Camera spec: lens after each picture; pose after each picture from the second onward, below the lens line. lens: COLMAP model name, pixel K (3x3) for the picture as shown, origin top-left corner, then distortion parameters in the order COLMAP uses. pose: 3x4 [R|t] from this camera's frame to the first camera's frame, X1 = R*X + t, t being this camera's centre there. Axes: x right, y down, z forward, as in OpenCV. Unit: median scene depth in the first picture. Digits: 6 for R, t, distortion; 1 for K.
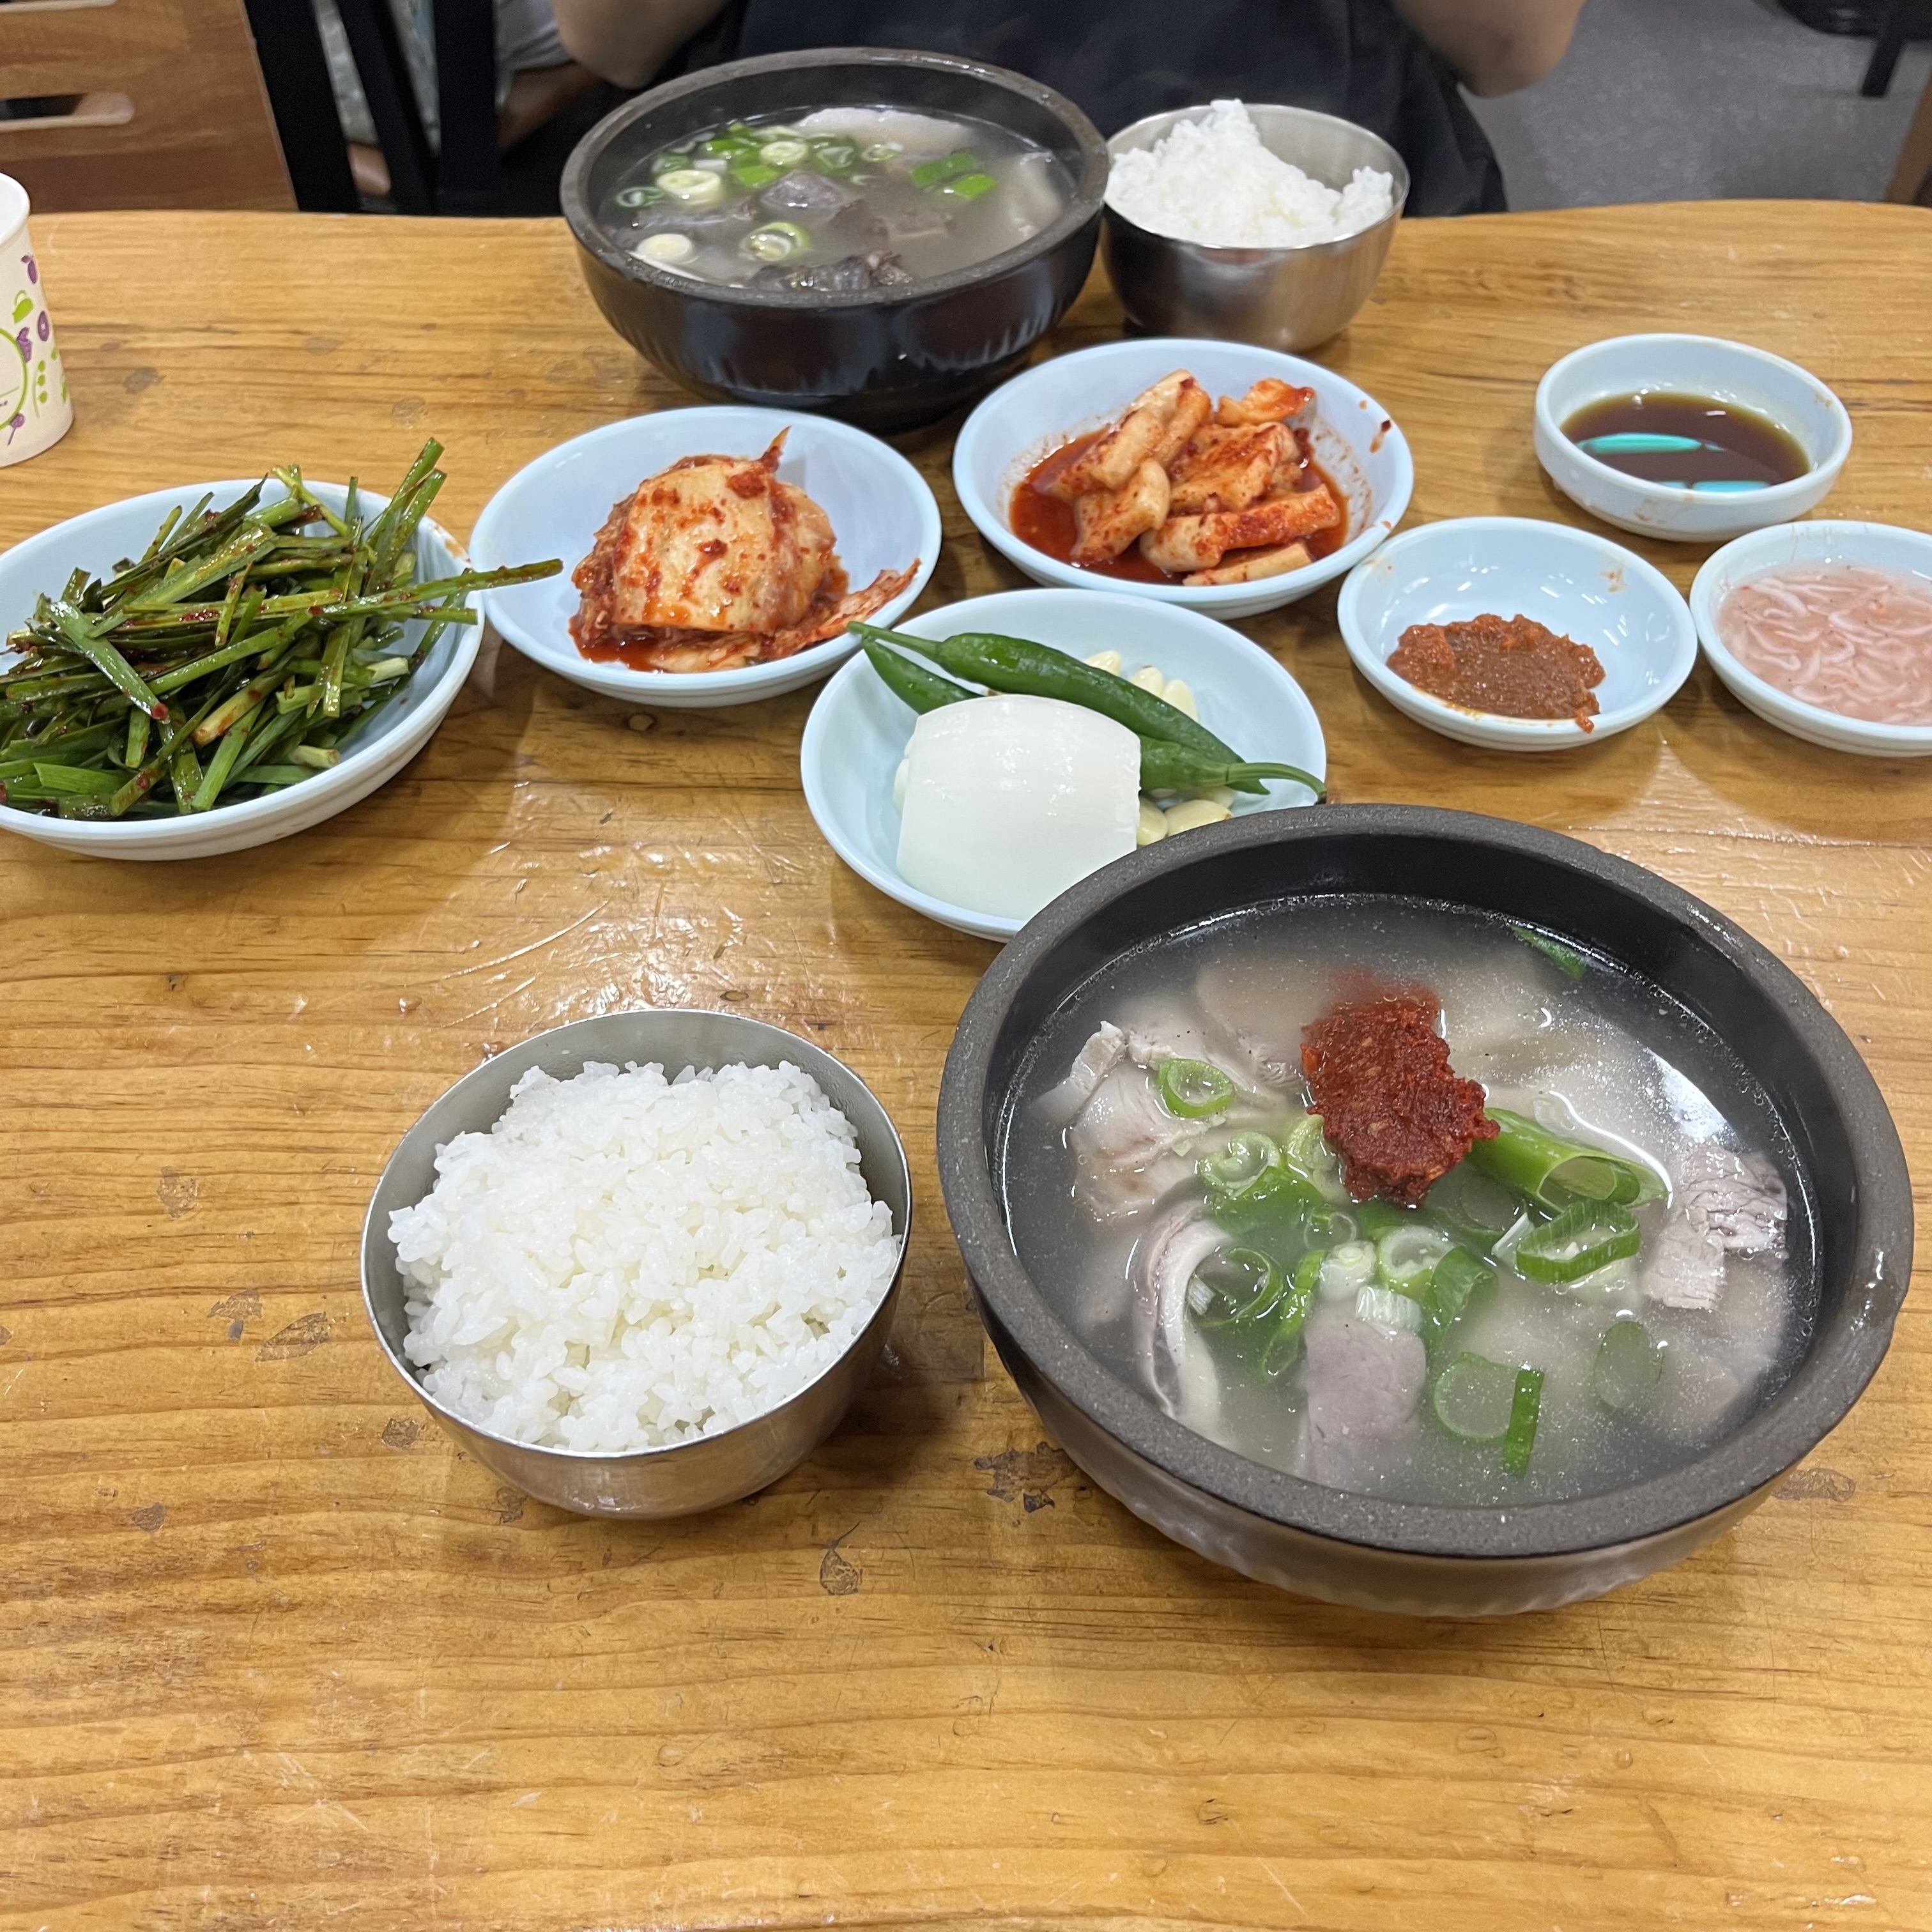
lens RADIAL K [[1961.2, 0, 965.3], [0, 1961.2, 1015.0], [0, 0, 1]] dist [-0.002645, -0.032416]
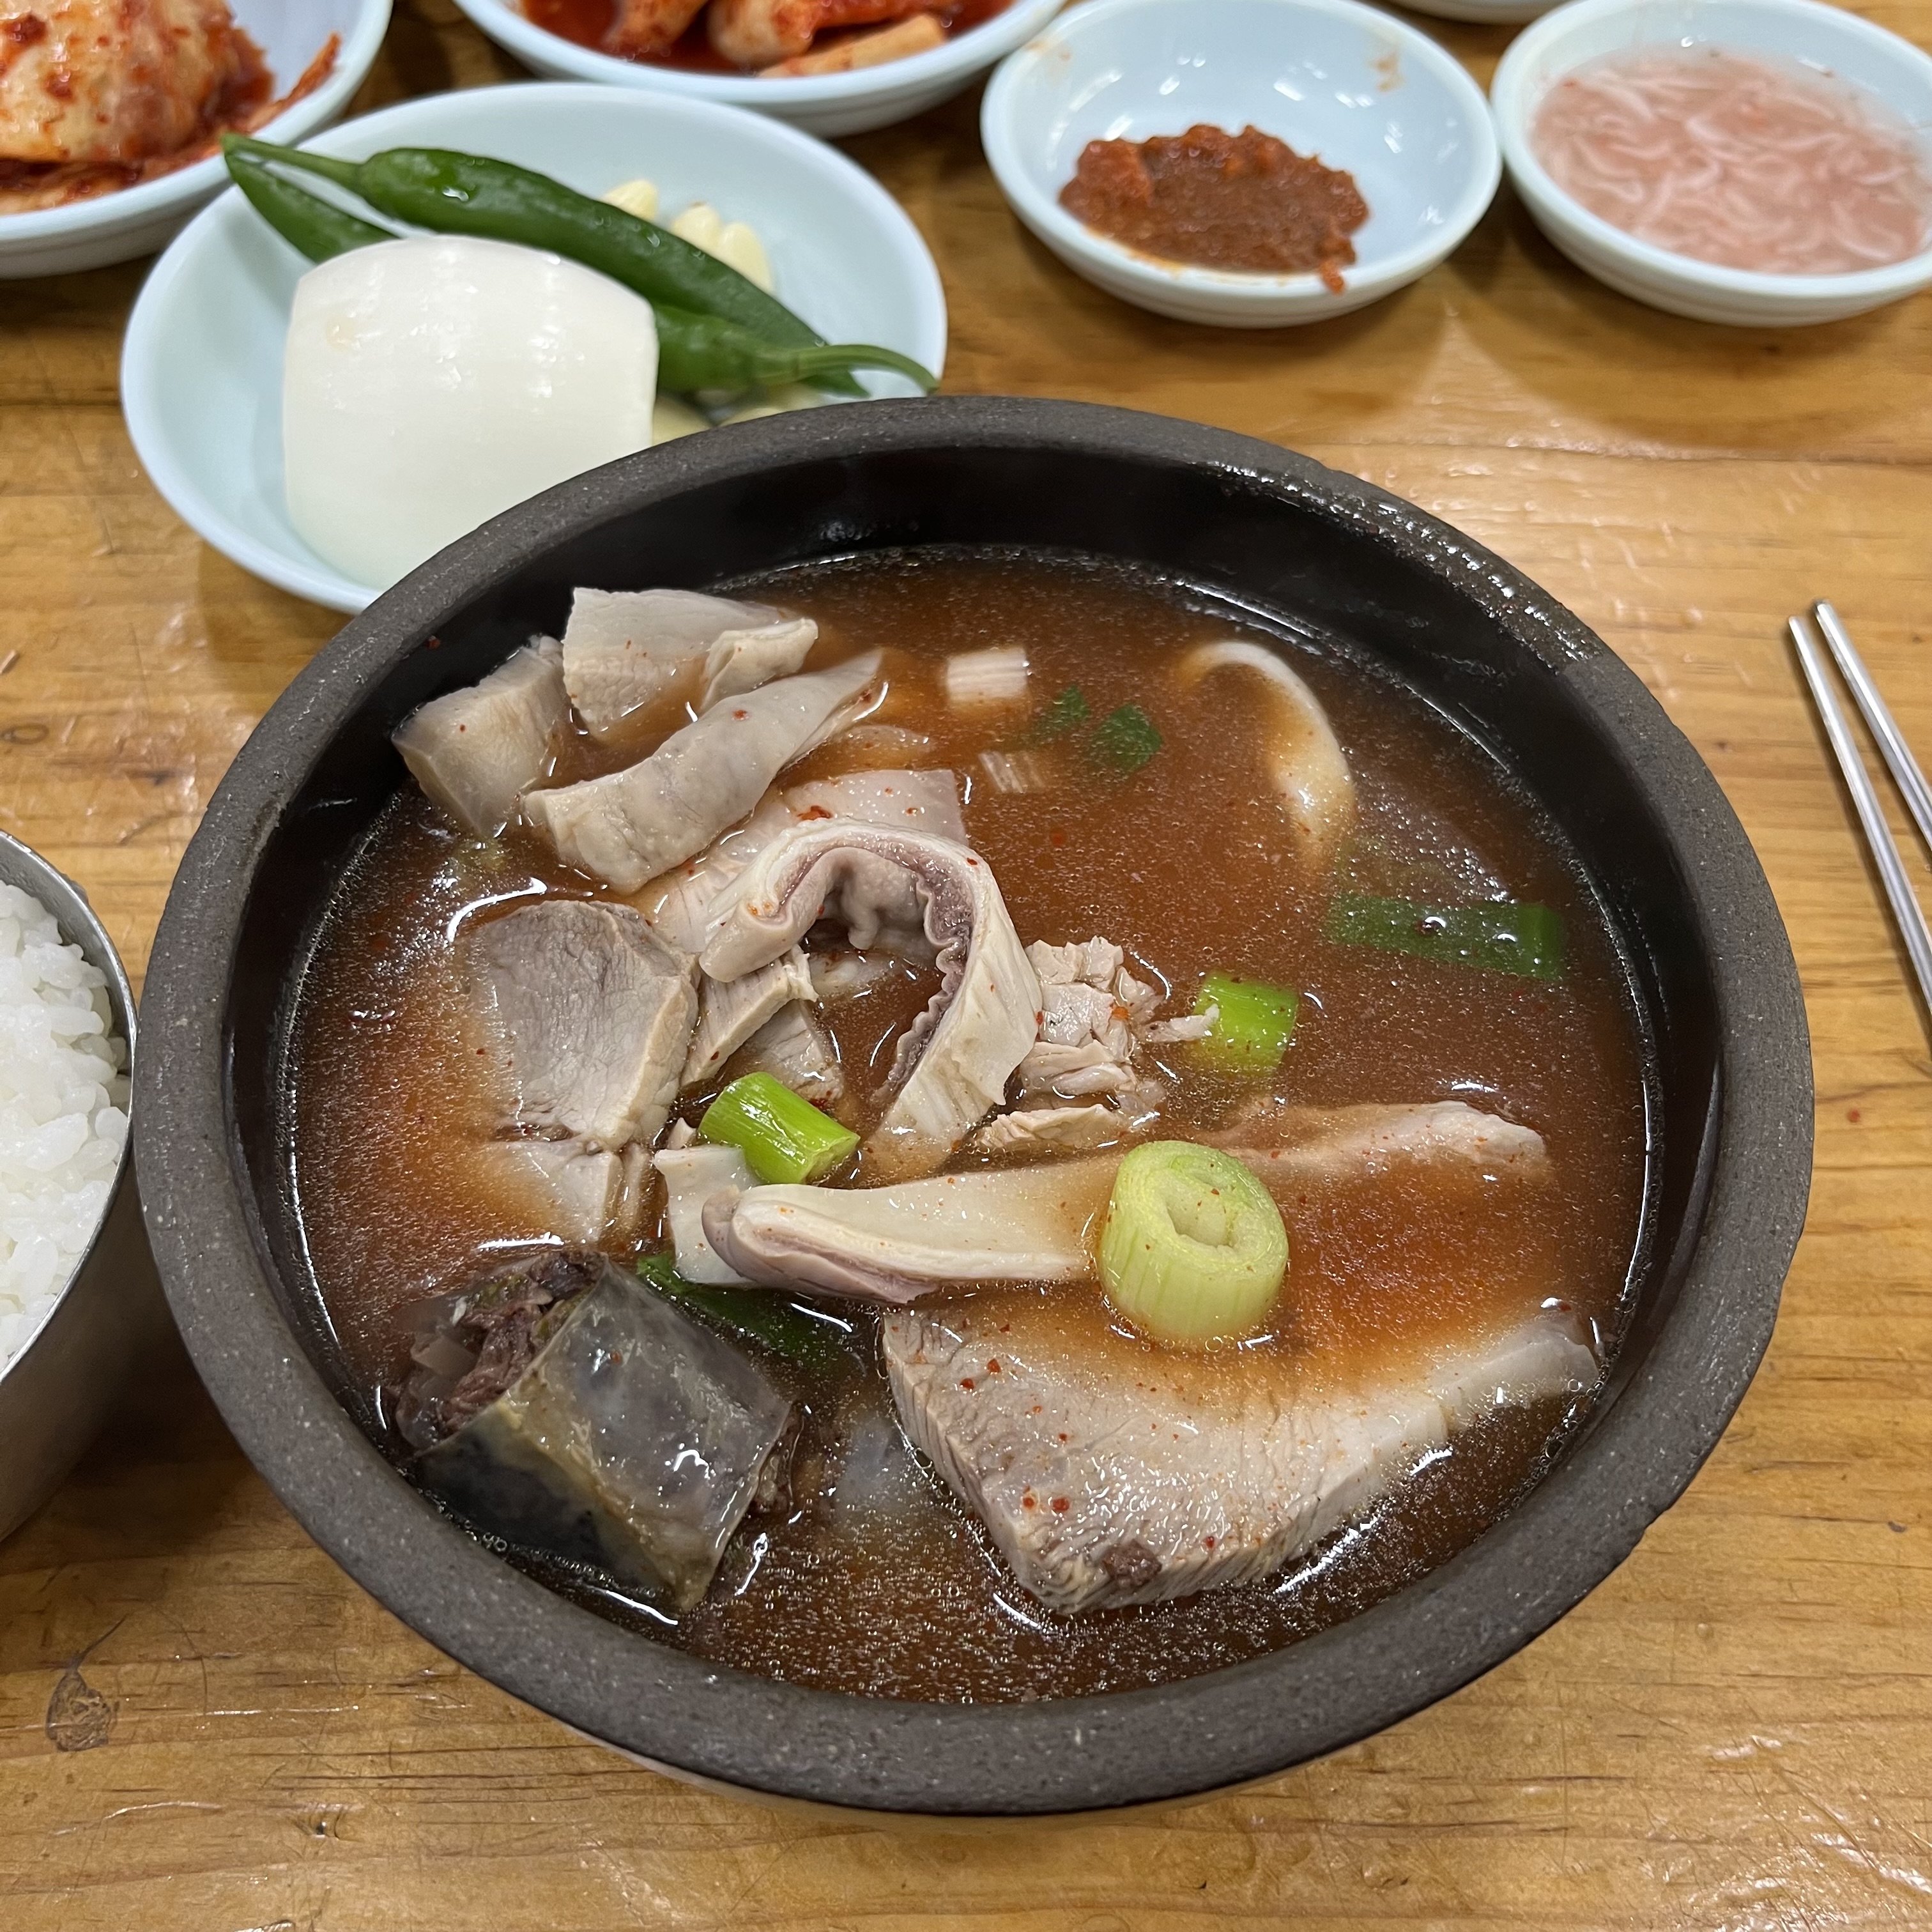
lens RADIAL K [[1961.2, 0, 965.3], [0, 1961.2, 1015.0], [0, 0, 1]] dist [-0.002645, -0.032416]
pose [[0.995977, -0.042461, 0.078912, 0.123263], [0.028255, 0.984496, 0.173117, -0.019032], [-0.085040, -0.170191, 0.981735, 0.298522]]
